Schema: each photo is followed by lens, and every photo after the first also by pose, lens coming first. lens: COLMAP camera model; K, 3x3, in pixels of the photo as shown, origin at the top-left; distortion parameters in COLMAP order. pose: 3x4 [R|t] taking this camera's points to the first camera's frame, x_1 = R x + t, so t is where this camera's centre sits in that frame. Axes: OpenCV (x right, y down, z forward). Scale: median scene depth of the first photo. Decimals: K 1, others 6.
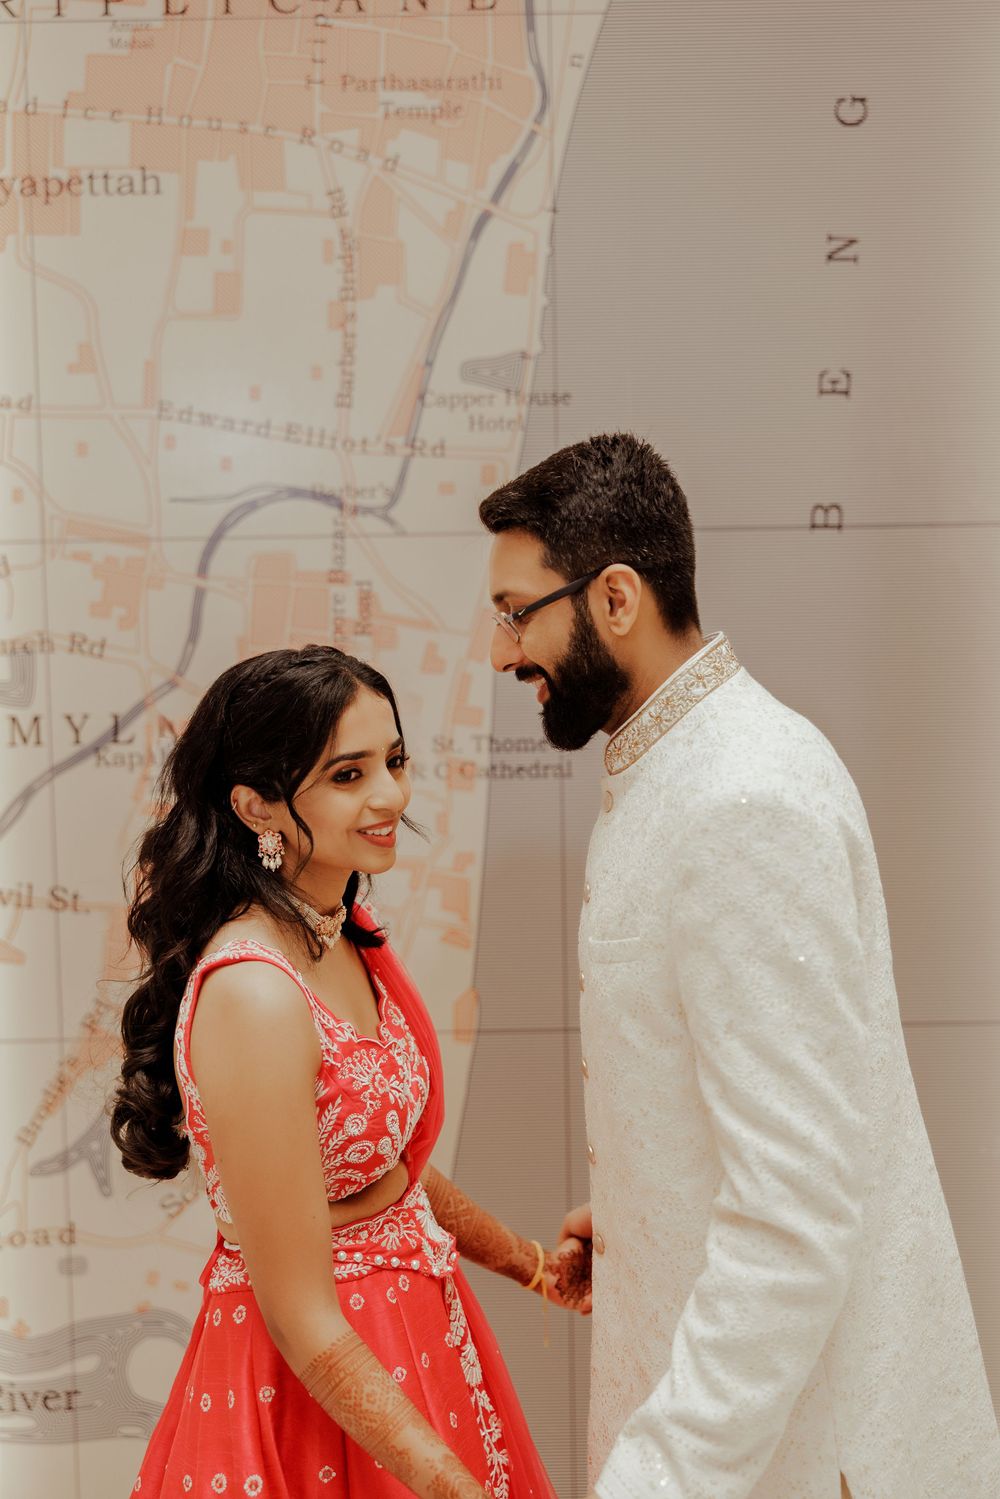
lens RADIAL K [[1478.7, 0, 546.4], [0, 1478.7, 746.7], [0, 0, 1]] dist [-0.011304, 0.000000]
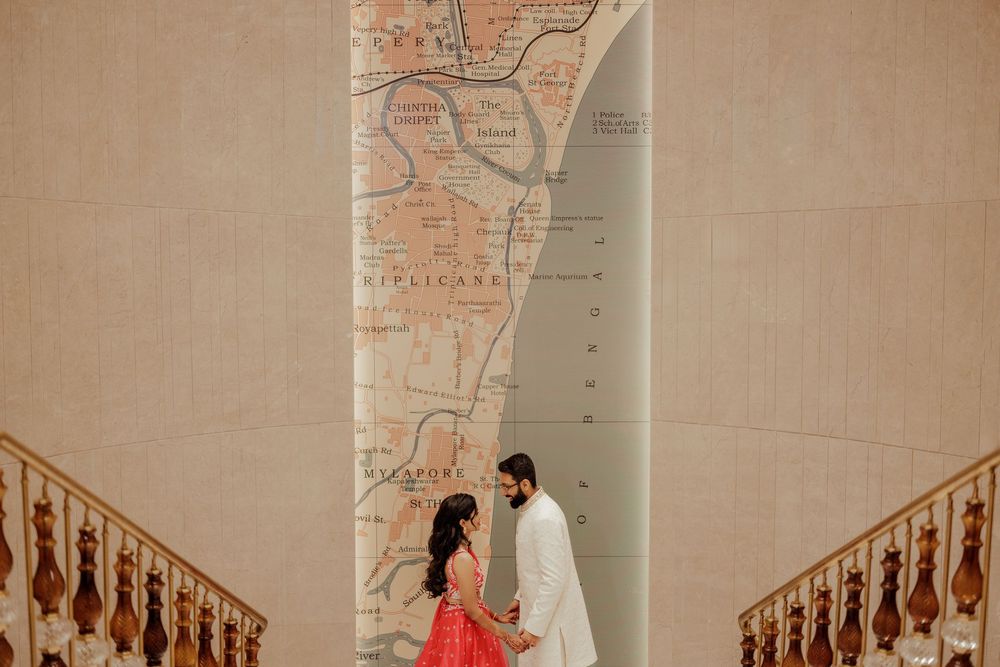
lens RADIAL K [[1433.6, 0, 499.7], [0, 1433.6, 332.7], [0, 0, 1]] dist [-0.062166, 0.000000]
pose [[0.999931, 0.011778, -0.000336, -0.031478], [-0.011764, 0.999547, 0.027701, -0.470240], [0.000662, -0.027695, 0.999616, -2.586511]]
